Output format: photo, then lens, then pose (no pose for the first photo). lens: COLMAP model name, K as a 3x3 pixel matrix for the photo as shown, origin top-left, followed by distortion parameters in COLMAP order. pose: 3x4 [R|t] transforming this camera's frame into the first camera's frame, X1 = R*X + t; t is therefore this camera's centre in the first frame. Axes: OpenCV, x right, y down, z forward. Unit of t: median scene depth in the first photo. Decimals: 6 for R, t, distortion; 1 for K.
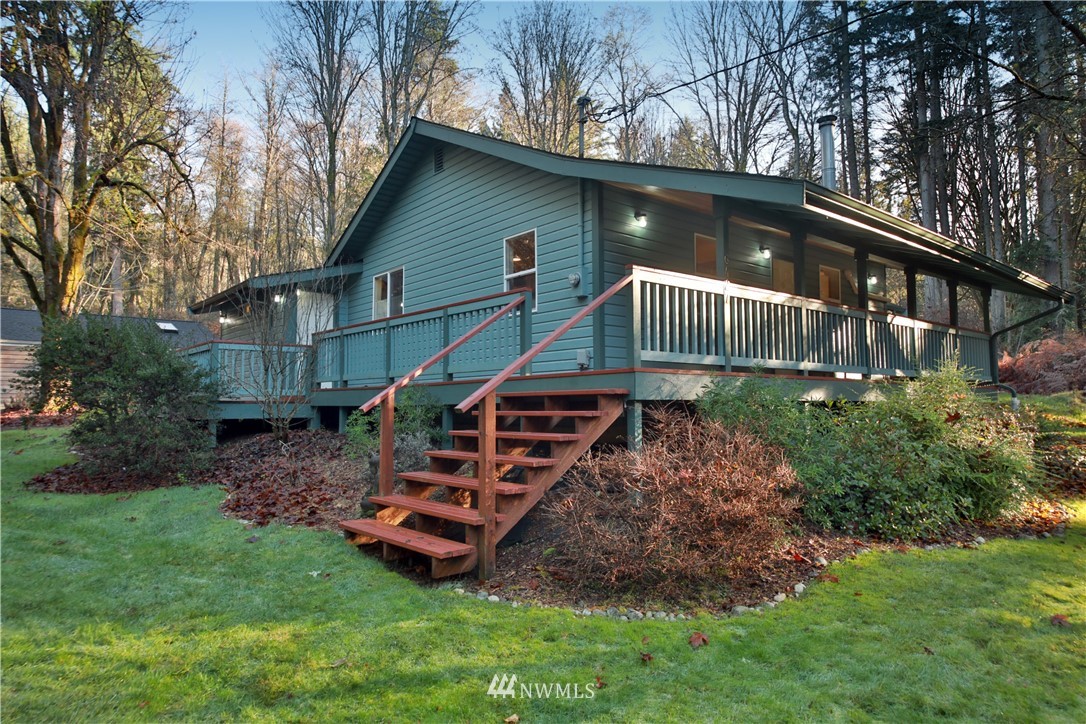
lens RADIAL K [[668.5, 0, 543.0], [0, 668.5, 362.0], [0, 0, 1]] dist [-0.001272, -0.001694]
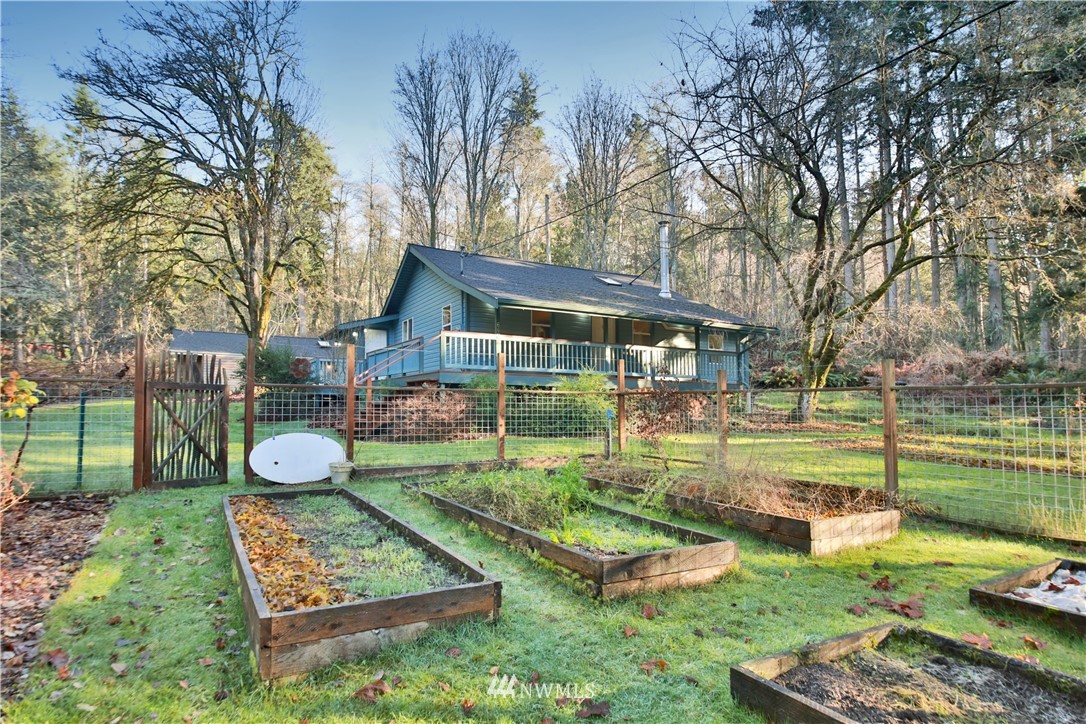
lens RADIAL K [[567.6, 0, 544.8], [0, 567.6, 406.1], [0, 0, 1]] dist [0.001555, 0.000136]
pose [[0.983079, 0.018134, -0.182282, 0.305923], [-0.005403, 0.997526, 0.070096, -0.003821], [0.183102, -0.067925, 0.980745, -0.356813]]
